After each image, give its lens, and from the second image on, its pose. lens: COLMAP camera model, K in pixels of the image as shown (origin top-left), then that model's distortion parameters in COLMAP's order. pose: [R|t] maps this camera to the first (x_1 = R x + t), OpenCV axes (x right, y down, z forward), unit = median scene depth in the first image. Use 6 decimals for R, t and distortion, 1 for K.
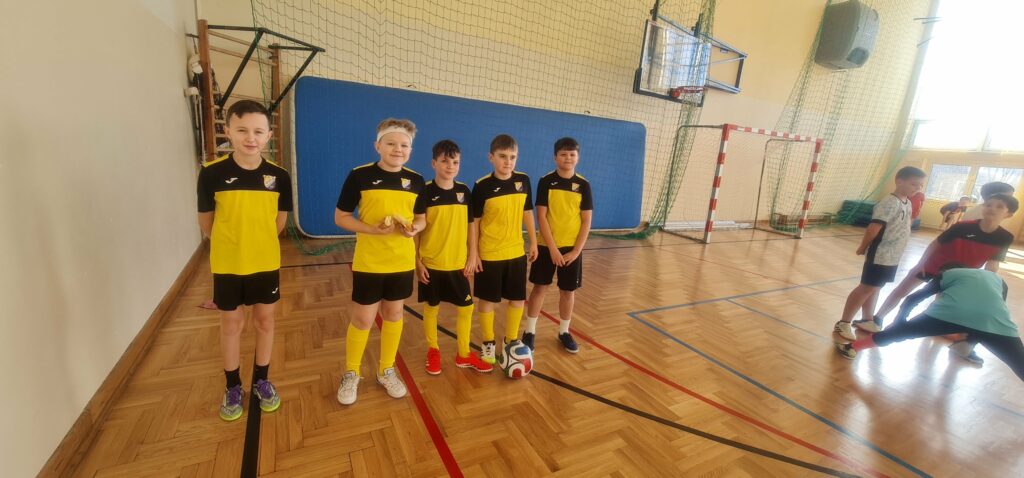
lens RADIAL K [[419.5, 0, 516.9], [0, 419.5, 235.7], [0, 0, 1]] dist [-0.002747, 0.002155]
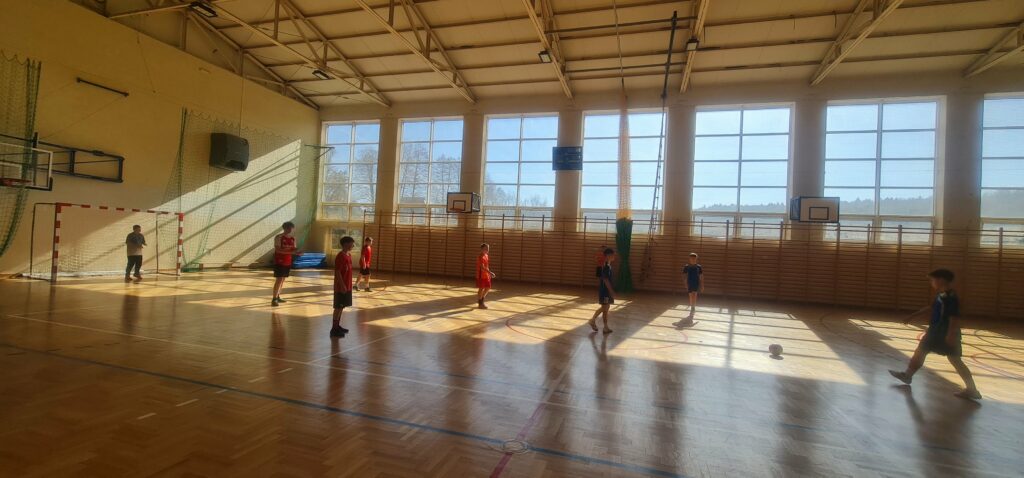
lens RADIAL K [[419.5, 0, 518.0], [0, 419.5, 238.7], [0, 0, 1]] dist [-0.002747, 0.002155]
pose [[0.720049, -0.037117, 0.692930, 0.688500], [0.159913, 0.980567, -0.113647, 0.339819], [-0.675246, 0.192640, 0.711992, -1.324961]]
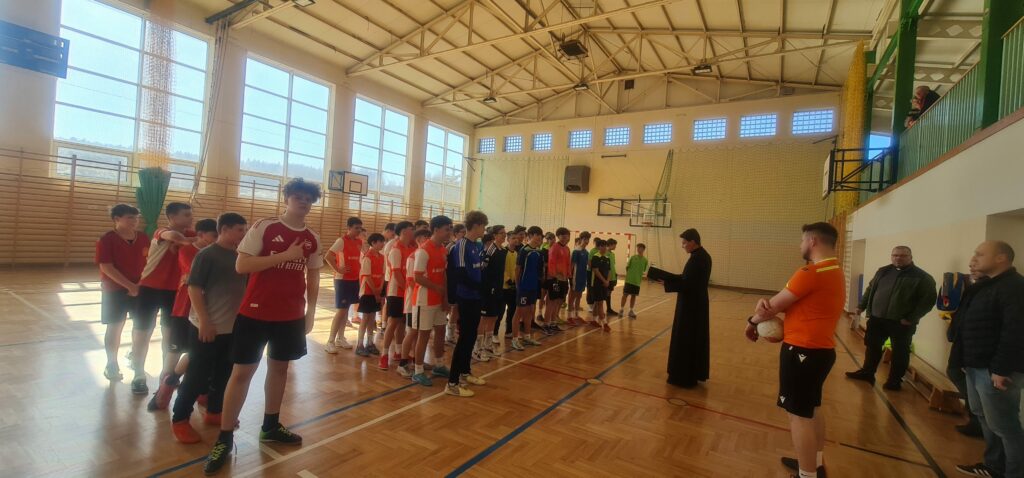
lens RADIAL K [[419.5, 0, 517.9], [0, 419.5, 237.9], [0, 0, 1]] dist [-0.002747, 0.002155]
pose [[-0.473664, -0.120594, 0.872410, 0.484711], [0.080664, 0.980477, 0.179328, 0.140684], [-0.877004, 0.155313, -0.454689, -0.518161]]
